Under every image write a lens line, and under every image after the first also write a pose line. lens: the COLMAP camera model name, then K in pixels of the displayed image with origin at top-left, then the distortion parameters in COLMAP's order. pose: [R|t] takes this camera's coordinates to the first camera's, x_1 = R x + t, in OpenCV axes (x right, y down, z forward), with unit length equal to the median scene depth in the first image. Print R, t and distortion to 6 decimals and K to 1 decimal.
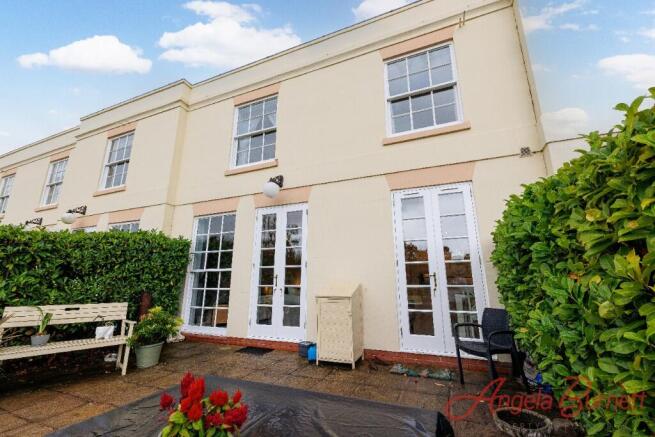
lens RADIAL K [[276.9, 0, 325.7], [0, 276.9, 214.7], [0, 0, 1]] dist [0.001460, -0.003471]
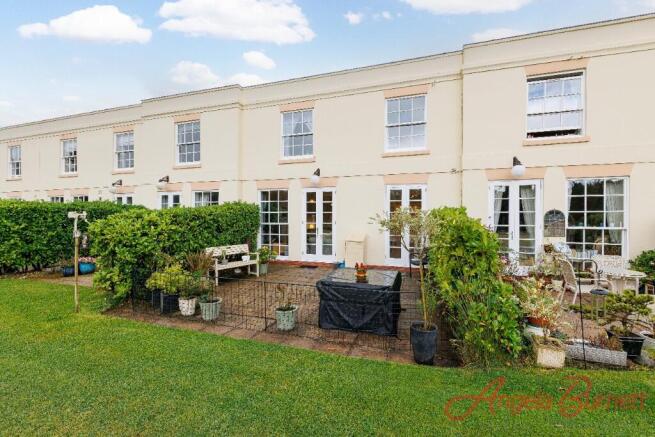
lens RADIAL K [[276.9, 0, 325.7], [0, 276.9, 214.7], [0, 0, 1]] dist [0.001460, -0.003471]
pose [[0.997672, 0.002563, 0.068152, -0.246866], [-0.018760, 0.971058, 0.238104, -0.287390], [-0.065569, -0.238828, 0.968846, -0.702390]]
